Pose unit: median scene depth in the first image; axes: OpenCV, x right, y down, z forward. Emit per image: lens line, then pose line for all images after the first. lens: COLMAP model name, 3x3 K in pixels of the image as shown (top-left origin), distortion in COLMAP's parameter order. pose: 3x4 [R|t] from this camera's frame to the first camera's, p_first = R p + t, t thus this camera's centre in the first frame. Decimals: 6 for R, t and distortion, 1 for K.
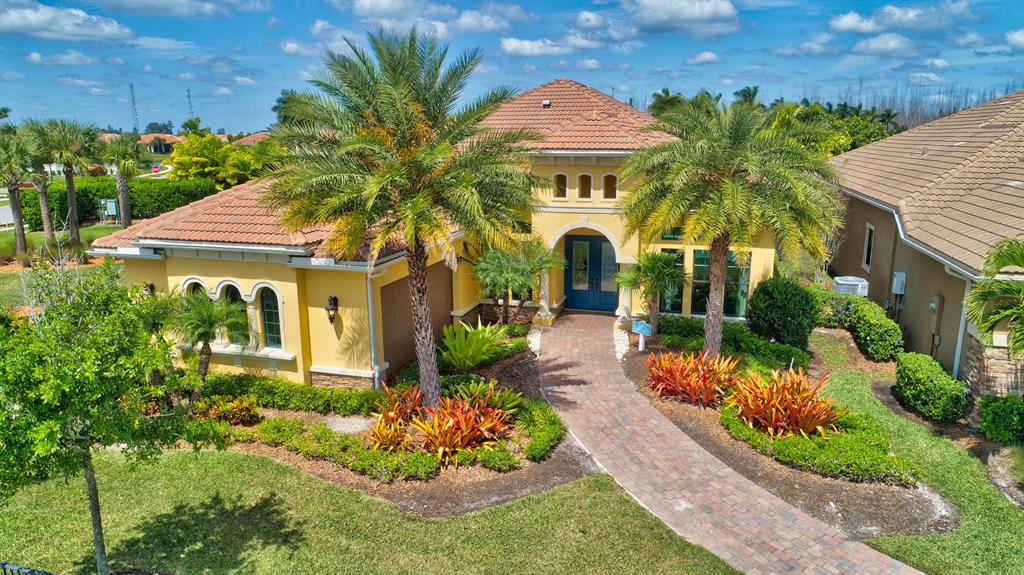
lens RADIAL K [[681.7, 0, 508.5], [0, 681.7, 288.9], [0, 0, 1]] dist [-0.003703, 0.000470]
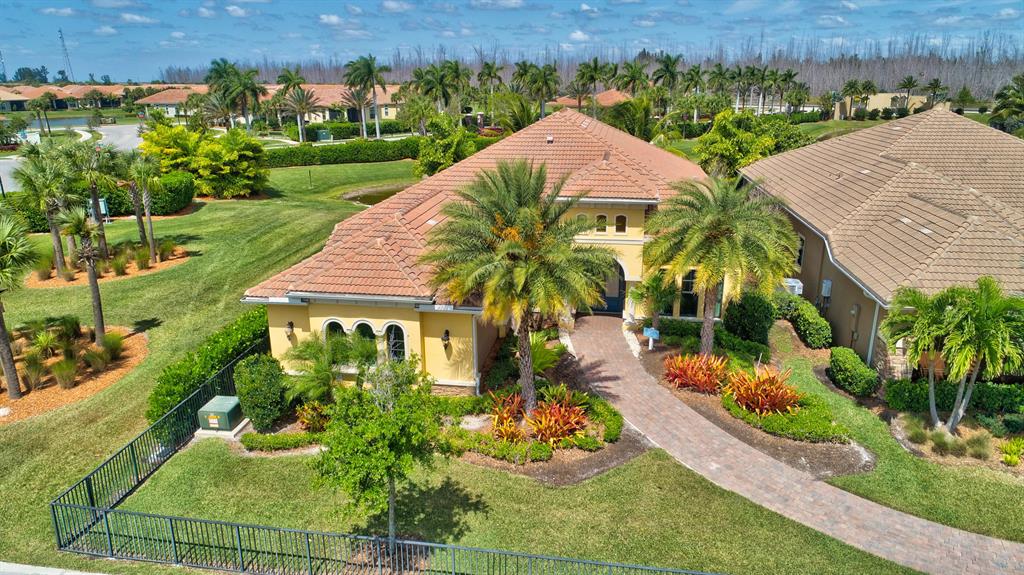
lens RADIAL K [[681.7, 0, 506.0], [0, 681.7, 288.7], [0, 0, 1]] dist [-0.003703, 0.000470]
pose [[0.991788, -0.040939, 0.121164, -0.300130], [0.031323, 0.996284, 0.080230, -0.176799], [-0.123998, -0.075776, 0.989385, -0.358048]]
